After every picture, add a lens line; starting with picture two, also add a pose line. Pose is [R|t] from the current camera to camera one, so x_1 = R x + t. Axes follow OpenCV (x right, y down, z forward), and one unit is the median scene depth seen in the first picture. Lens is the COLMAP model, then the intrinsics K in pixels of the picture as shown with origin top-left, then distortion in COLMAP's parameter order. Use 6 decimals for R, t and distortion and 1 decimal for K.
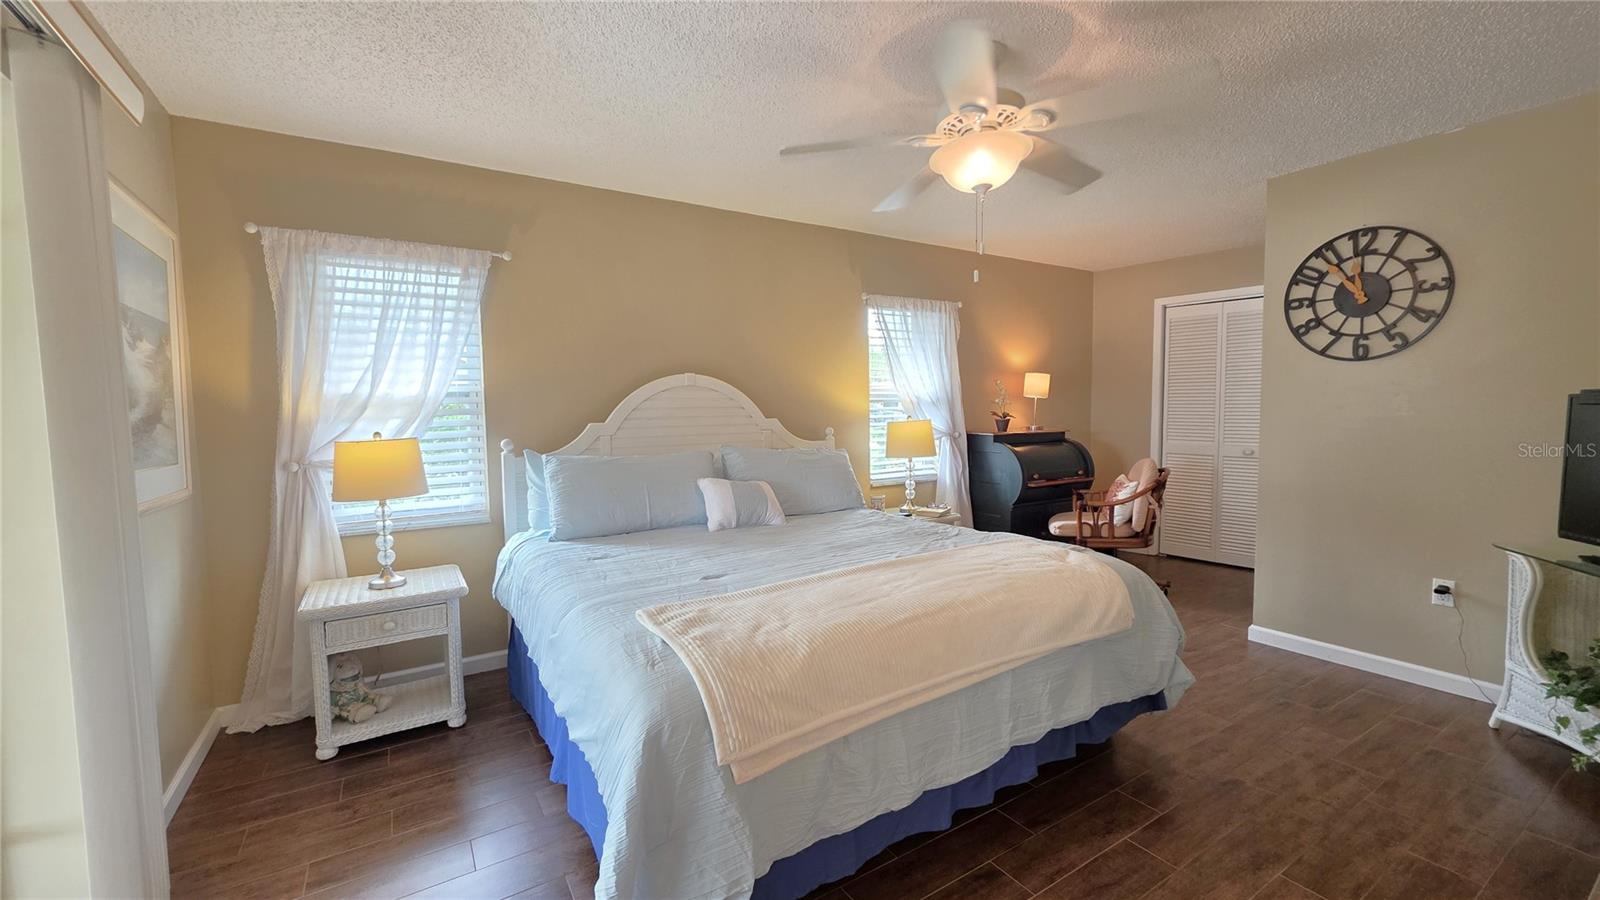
lens RADIAL K [[638.8, 0, 799.6], [0, 638.8, 447.0], [0, 0, 1]] dist [0.001789, -0.000336]
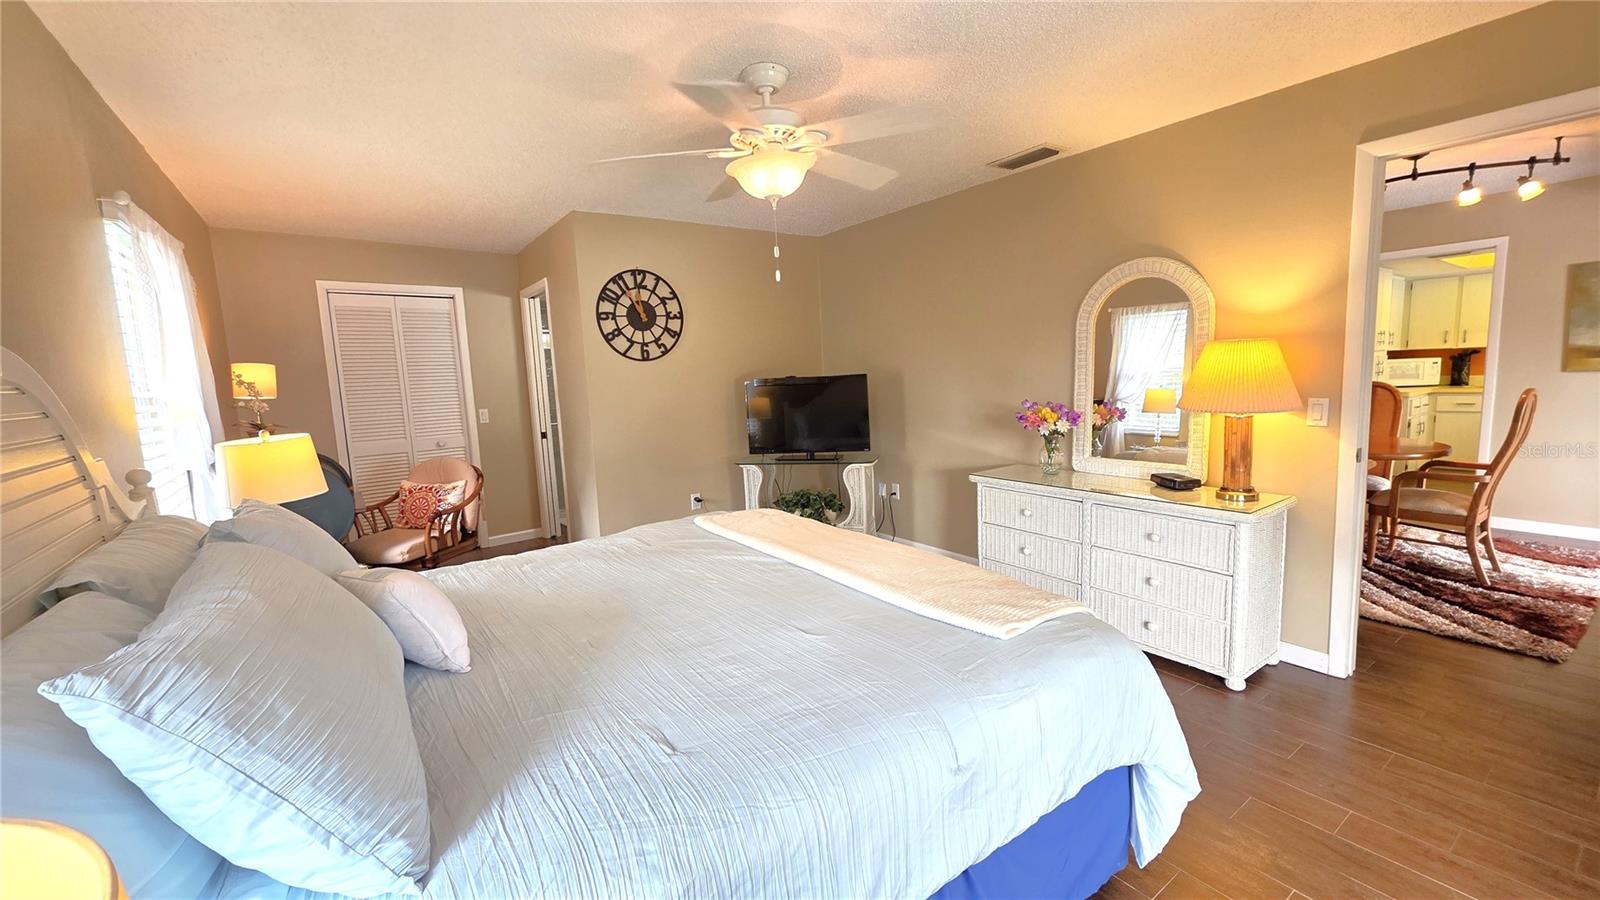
lens RADIAL K [[638.8, 0, 799.6], [0, 638.8, 447.0], [0, 0, 1]] dist [0.001789, -0.000336]
pose [[-0.055694, -0.104614, 0.992952, -0.608200], [0.106735, 0.988173, 0.110098, -0.063508], [-0.992726, 0.112114, -0.043870, 0.732205]]
